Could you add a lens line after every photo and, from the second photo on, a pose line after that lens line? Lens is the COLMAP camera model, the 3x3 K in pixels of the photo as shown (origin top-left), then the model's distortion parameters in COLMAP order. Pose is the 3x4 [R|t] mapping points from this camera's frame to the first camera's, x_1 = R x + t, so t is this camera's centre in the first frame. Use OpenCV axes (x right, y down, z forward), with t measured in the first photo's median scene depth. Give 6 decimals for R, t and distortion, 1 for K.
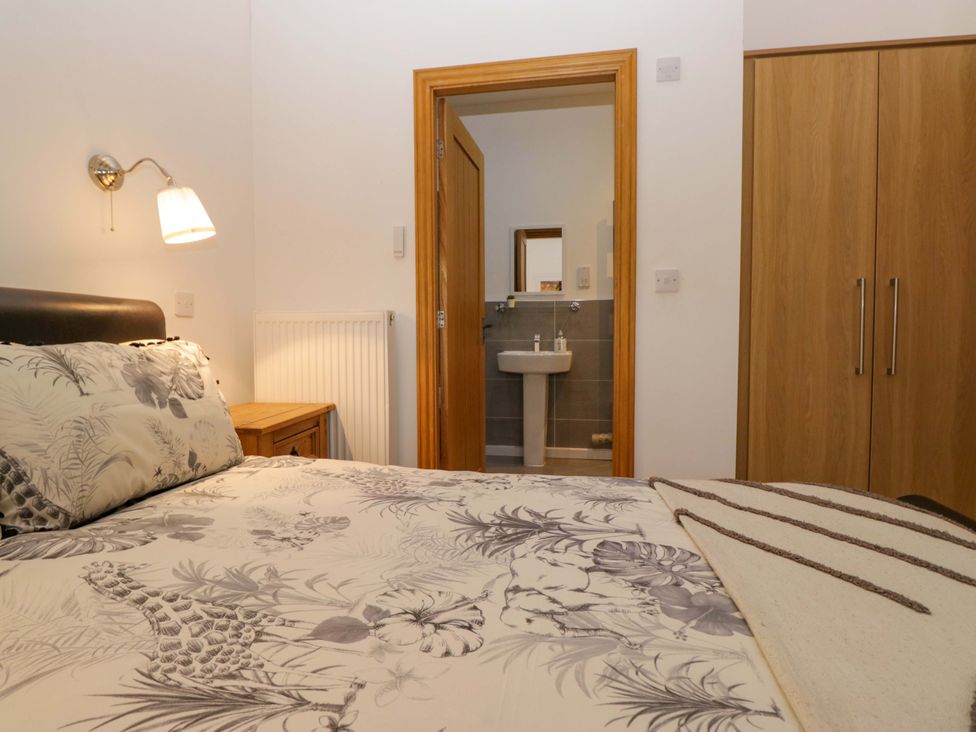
lens RADIAL K [[513.4, 0, 490.2], [0, 513.4, 352.8], [0, 0, 1]] dist [0.002718, -0.015947]
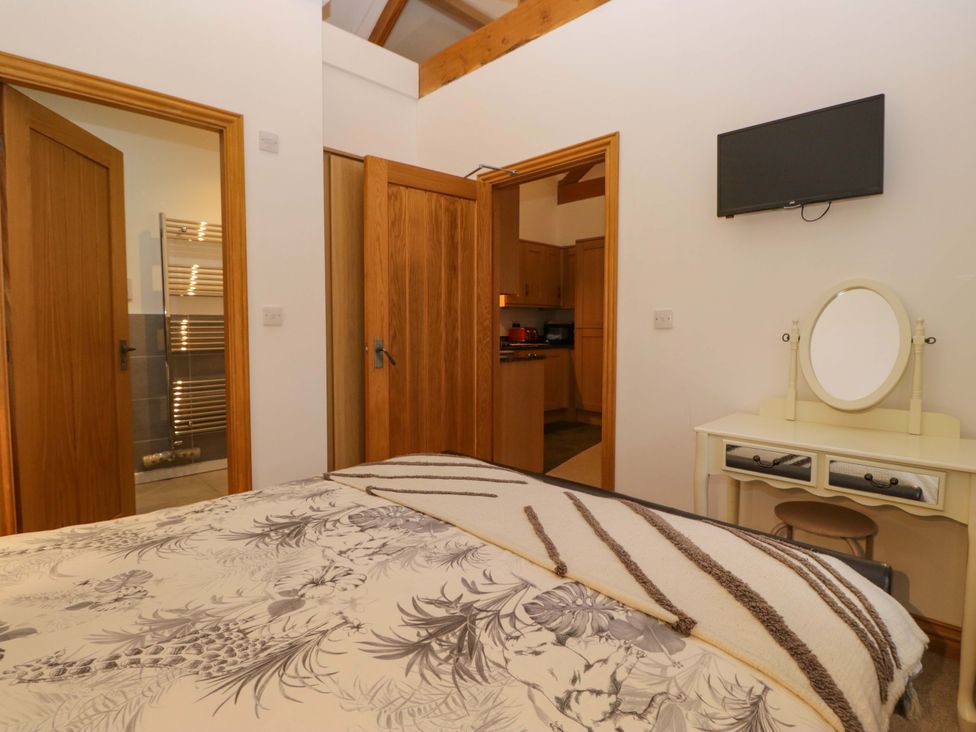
lens RADIAL K [[508.3, 0, 485.4], [0, 508.3, 353.0], [0, 0, 1]] dist [0.003310, -0.015264]
pose [[0.583182, -0.037506, 0.811476, -0.769199], [0.028323, 0.999265, 0.025831, -0.157490], [-0.811848, 0.007920, 0.583815, -0.248167]]
